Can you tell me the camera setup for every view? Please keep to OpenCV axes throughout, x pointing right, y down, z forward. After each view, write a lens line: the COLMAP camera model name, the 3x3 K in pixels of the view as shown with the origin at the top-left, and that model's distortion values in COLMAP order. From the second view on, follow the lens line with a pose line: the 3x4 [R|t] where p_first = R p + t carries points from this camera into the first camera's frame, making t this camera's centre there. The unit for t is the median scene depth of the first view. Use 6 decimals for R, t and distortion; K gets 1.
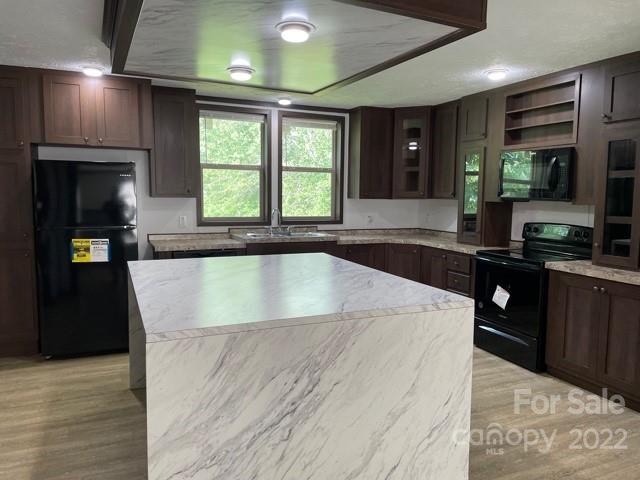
lens RADIAL K [[481.8, 0, 318.6], [0, 481.8, 233.4], [0, 0, 1]] dist [0.090382, -0.098498]
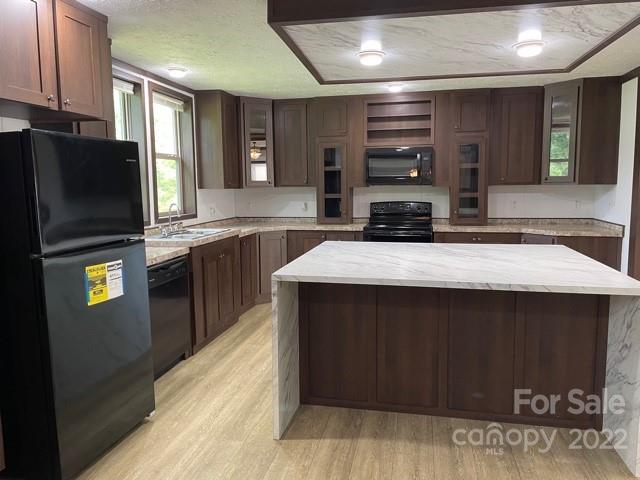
lens RADIAL K [[481.8, 0, 318.6], [0, 481.8, 233.4], [0, 0, 1]] dist [0.090382, -0.098498]
pose [[0.583896, -0.104092, 0.805127, -0.781733], [0.090858, 0.993894, 0.062605, -0.039028], [-0.806728, 0.036598, 0.589789, 0.406998]]
